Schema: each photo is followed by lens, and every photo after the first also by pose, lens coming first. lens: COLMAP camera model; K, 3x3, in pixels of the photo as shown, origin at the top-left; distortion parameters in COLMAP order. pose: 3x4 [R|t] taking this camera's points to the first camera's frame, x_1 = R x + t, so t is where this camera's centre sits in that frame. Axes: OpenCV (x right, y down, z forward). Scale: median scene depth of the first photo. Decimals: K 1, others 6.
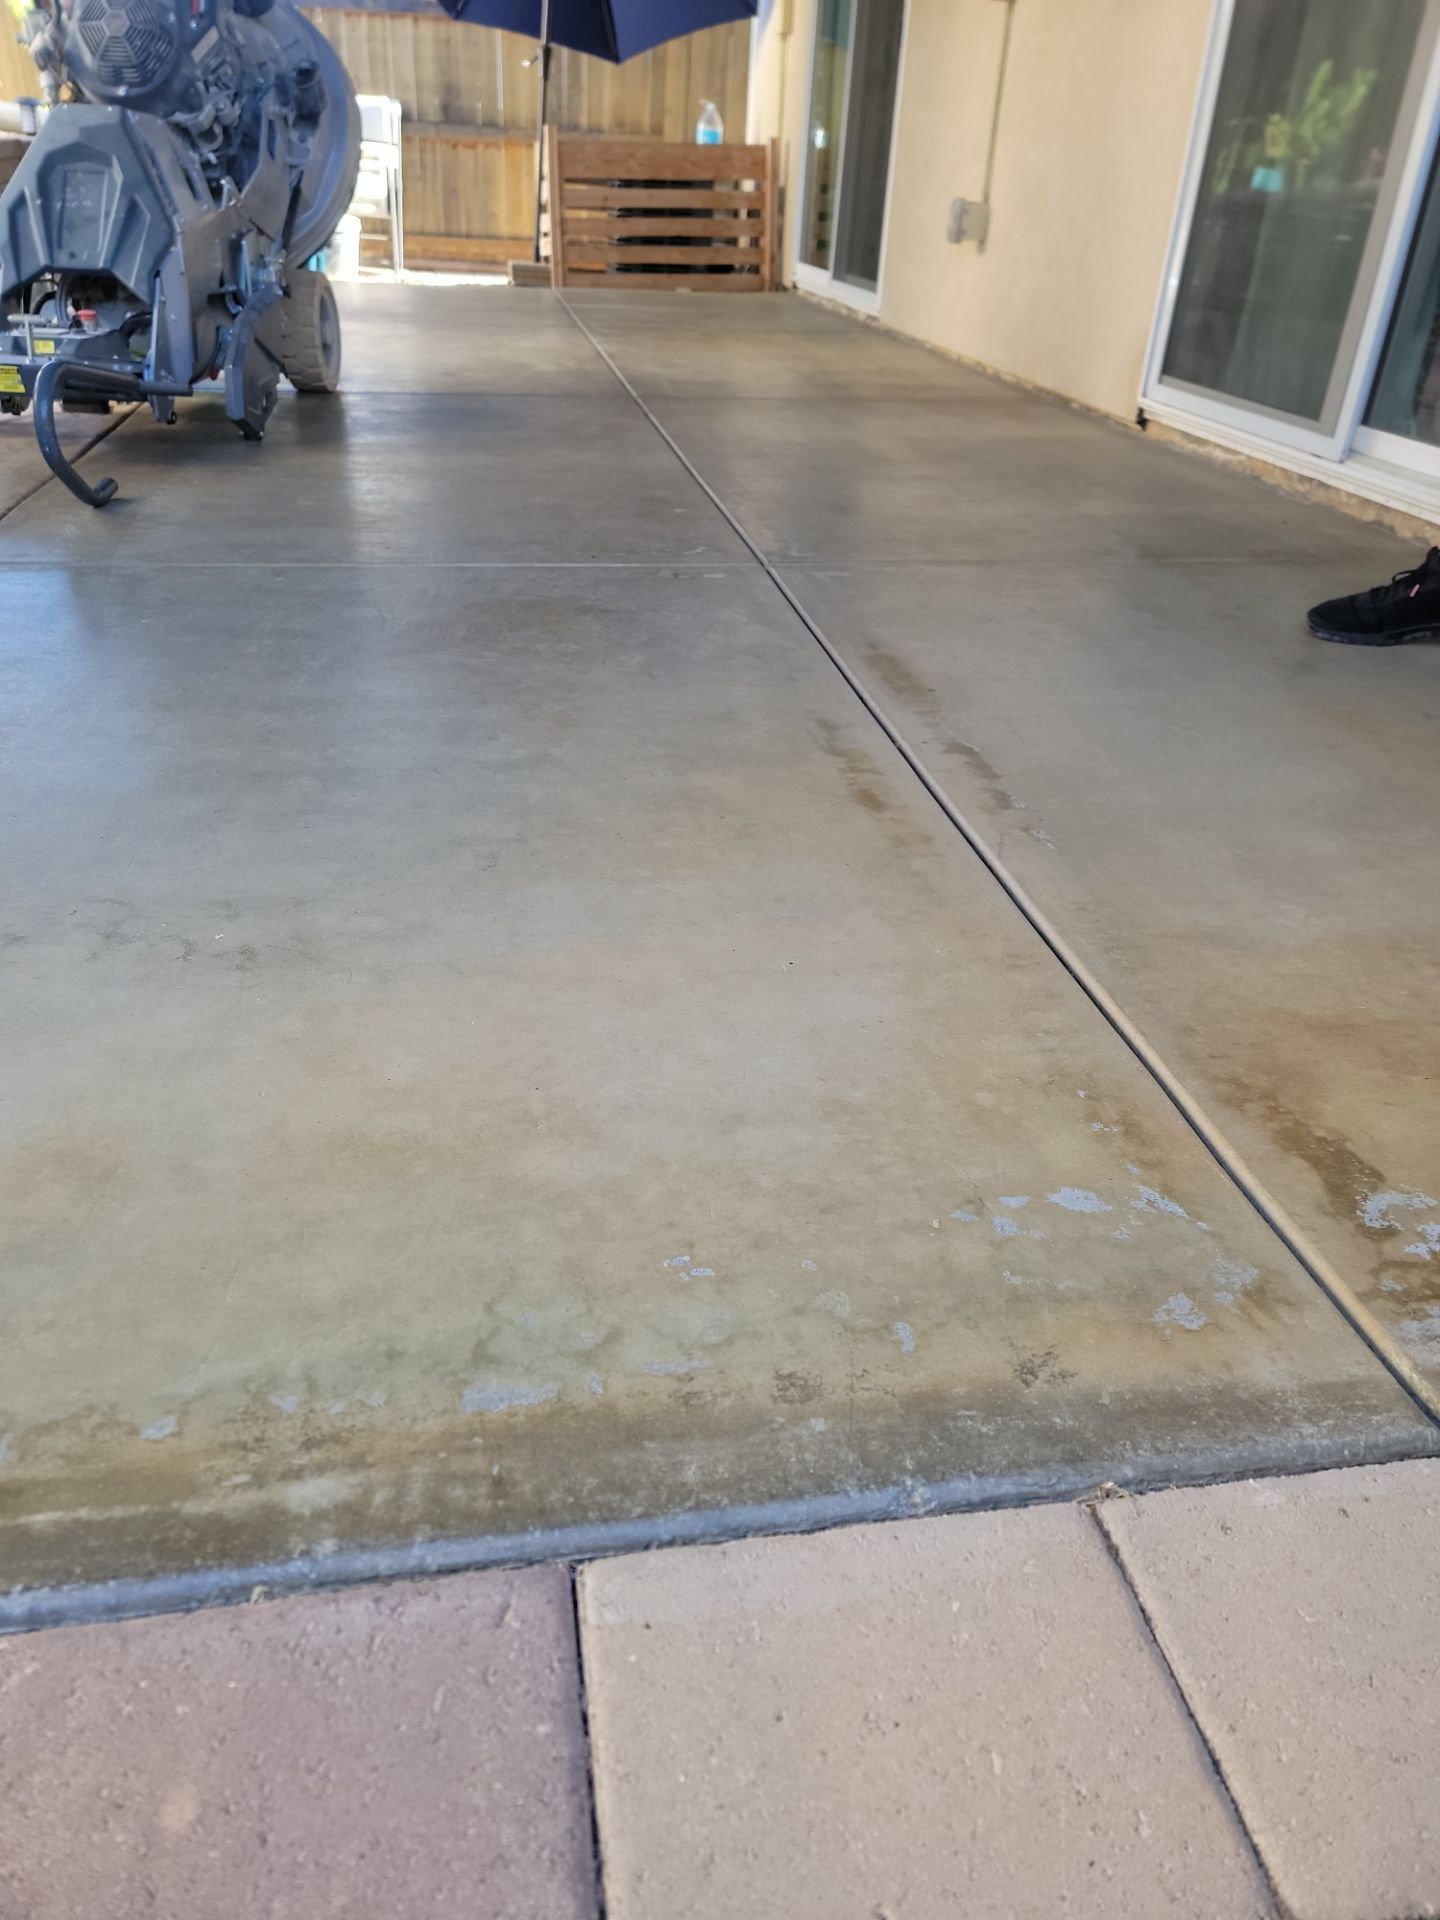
lens RADIAL K [[1313.7, 0, 707.8], [0, 1313.7, 965.6], [0, 0, 1]] dist [0.076566, -0.069341]
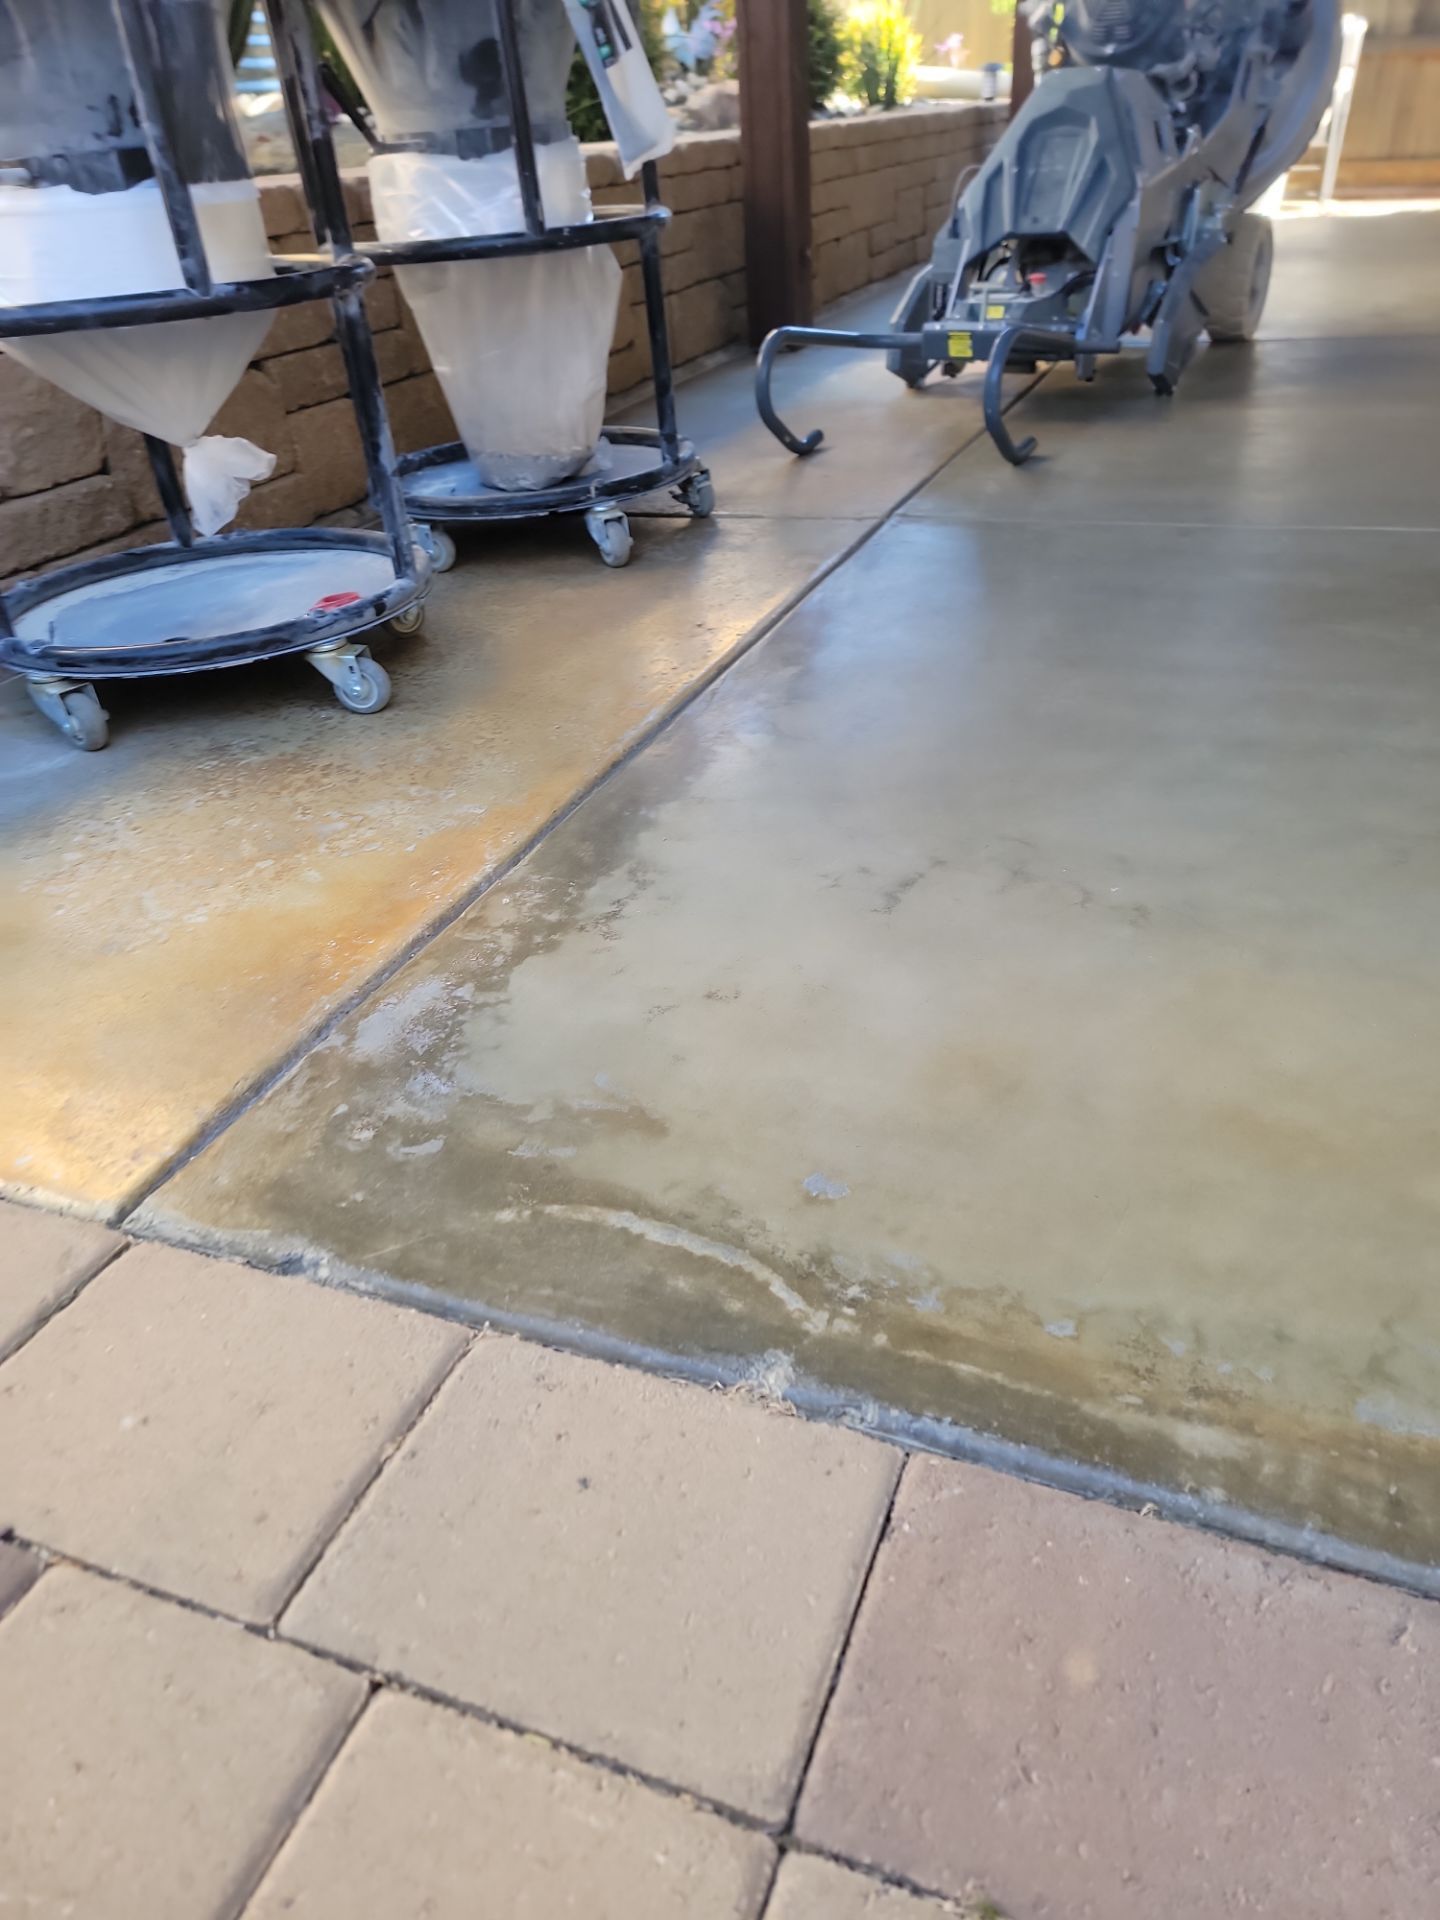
lens RADIAL K [[1313.7, 0, 727.2], [0, 1313.7, 974.8], [0, 0, 1]] dist [0.076566, -0.069341]
pose [[0.846829, 0.205205, -0.490684, -0.155975], [-0.185698, 0.978589, 0.088769, 0.012162], [0.498394, 0.015947, 0.866804, -0.094159]]
